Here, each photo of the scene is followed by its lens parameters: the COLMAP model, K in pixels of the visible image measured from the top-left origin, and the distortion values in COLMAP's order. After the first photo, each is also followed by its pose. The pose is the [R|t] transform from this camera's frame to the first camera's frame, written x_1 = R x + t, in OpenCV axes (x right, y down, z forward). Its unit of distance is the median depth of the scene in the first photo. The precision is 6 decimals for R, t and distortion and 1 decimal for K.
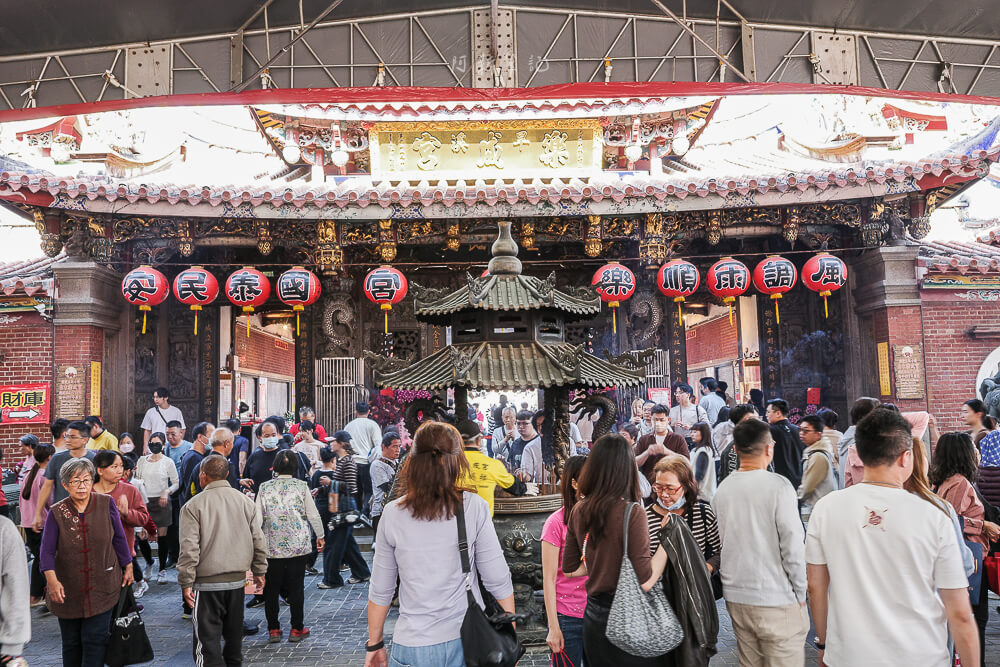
lens RADIAL K [[791.7, 0, 496.4], [0, 791.7, 347.1], [0, 0, 1]] dist [-0.037794, 0.017427]
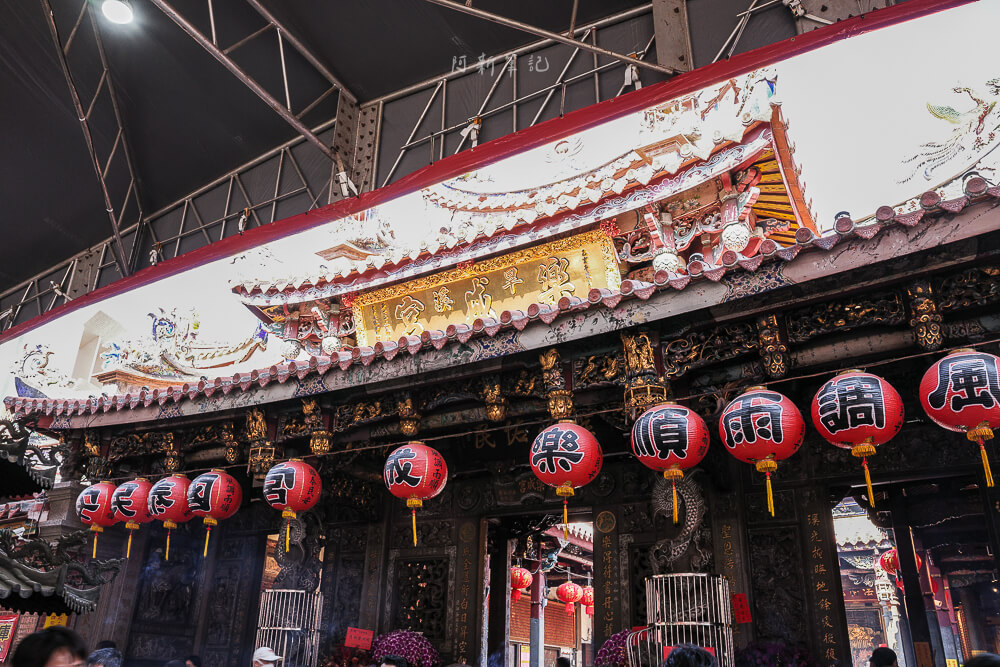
lens RADIAL K [[791.7, 0, 496.4], [0, 791.7, 347.1], [0, 0, 1]] dist [-0.037794, 0.017427]
pose [[0.839962, -0.162778, -0.517656, 0.412945], [-0.016478, 0.945857, -0.324164, 0.035085], [0.542395, 0.280815, 0.791802, 0.458476]]
